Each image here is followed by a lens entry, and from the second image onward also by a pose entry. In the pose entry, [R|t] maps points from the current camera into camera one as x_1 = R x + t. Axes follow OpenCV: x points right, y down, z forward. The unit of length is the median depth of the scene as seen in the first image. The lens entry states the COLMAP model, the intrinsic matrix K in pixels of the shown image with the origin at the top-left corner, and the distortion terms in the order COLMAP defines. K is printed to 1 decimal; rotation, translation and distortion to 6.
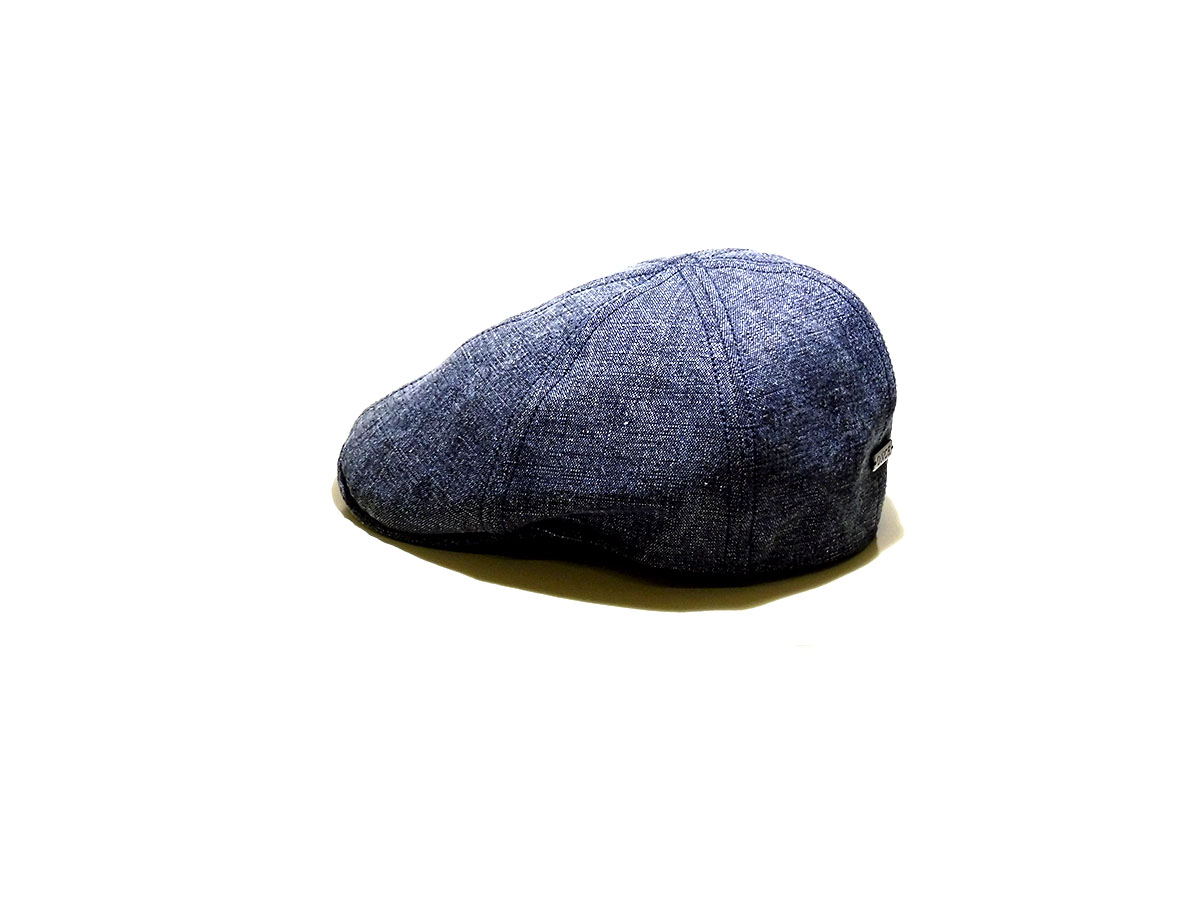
lens RADIAL K [[2139.3, 0, 600.0], [0, 2139.3, 450.0], [0, 0, 1]] dist [0.007154, -0.093803]
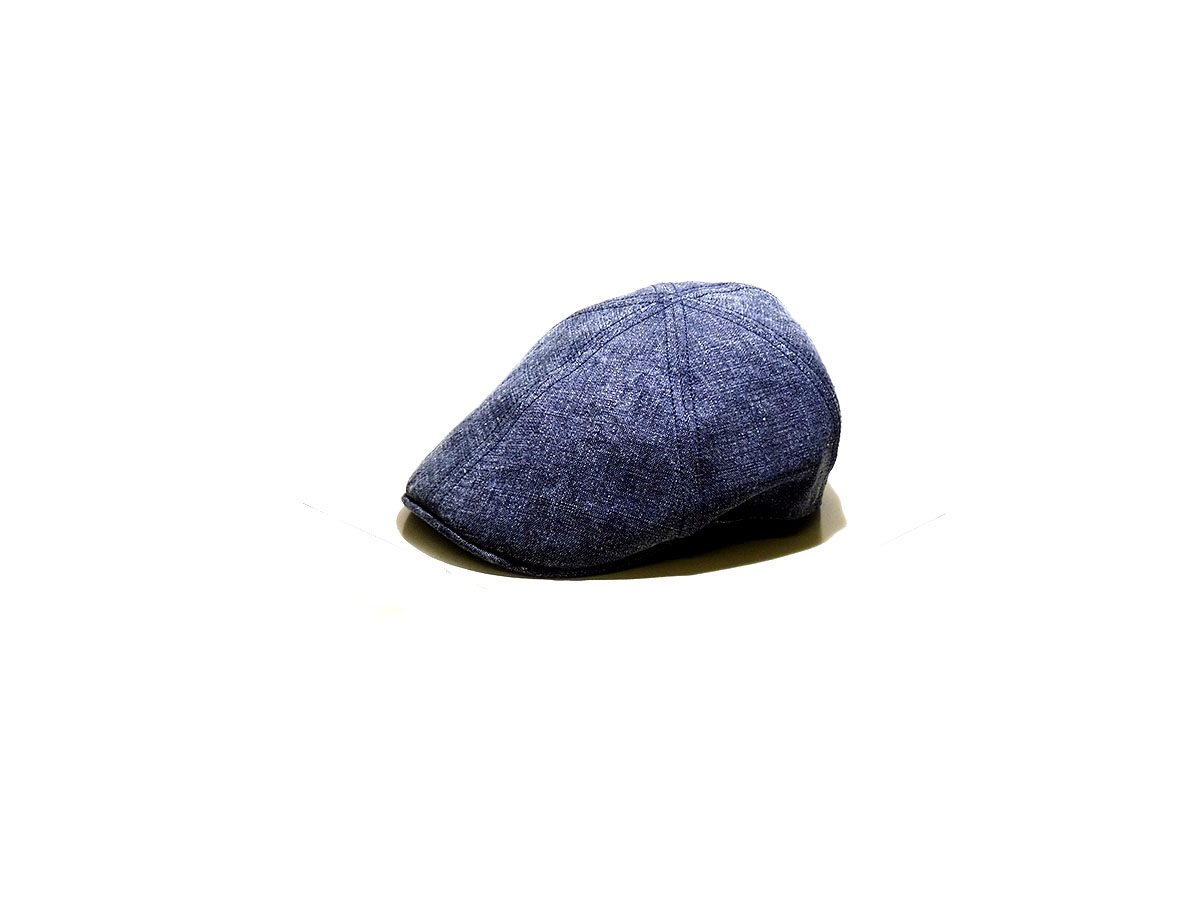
lens RADIAL K [[1690.3, 0, 600.0], [0, 1690.3, 450.0], [0, 0, 1]] dist [-0.230025, 0.001066]
pose [[0.629192, -0.267209, 0.729874, -0.795176], [0.256180, 0.957869, 0.129838, -0.151617], [-0.733818, 0.105286, 0.671138, 0.386206]]
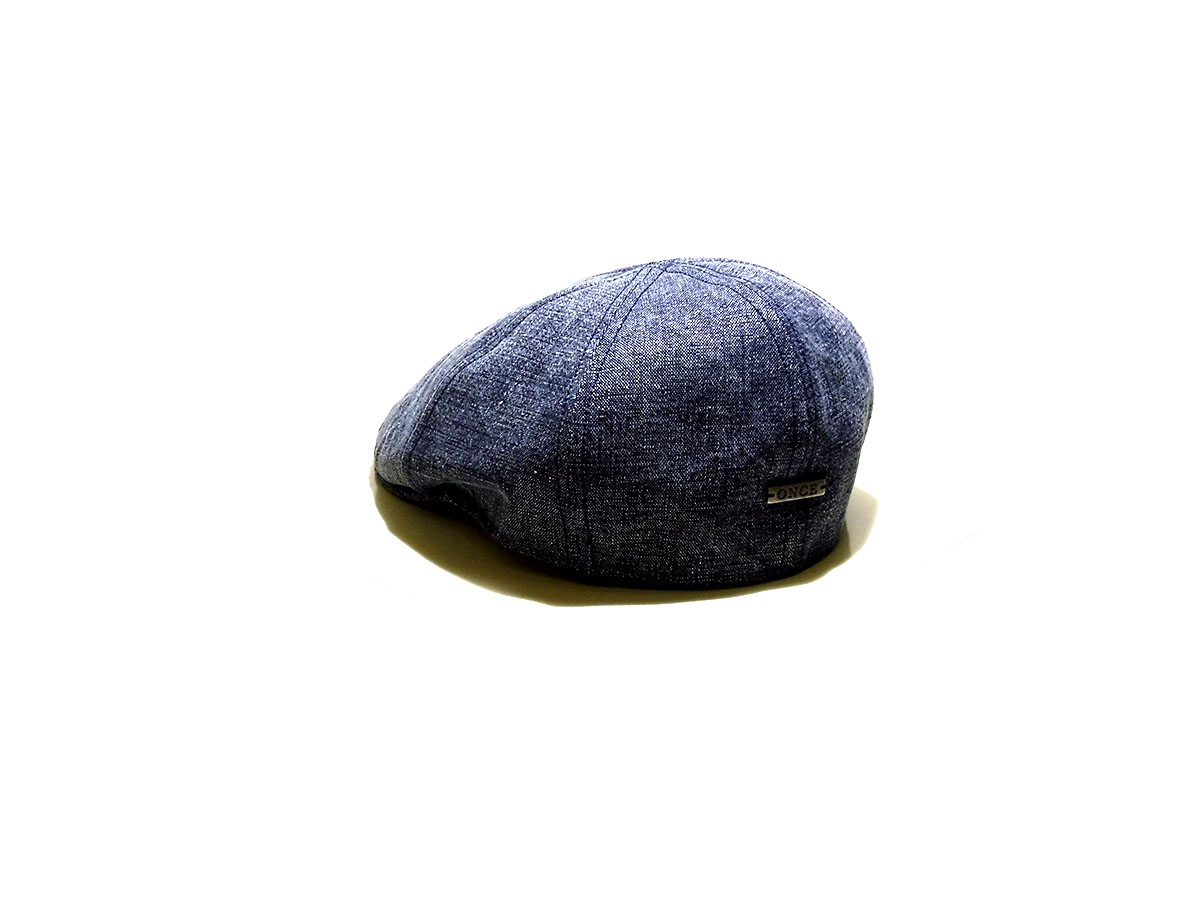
lens RADIAL K [[2139.3, 0, 600.0], [0, 2139.3, 450.0], [0, 0, 1]] dist [0.007154, -0.093803]
pose [[0.839073, 0.174684, -0.515211, 0.578911], [-0.184468, 0.982297, 0.032626, -0.032166], [0.511789, 0.067664, 0.856442, 0.147889]]
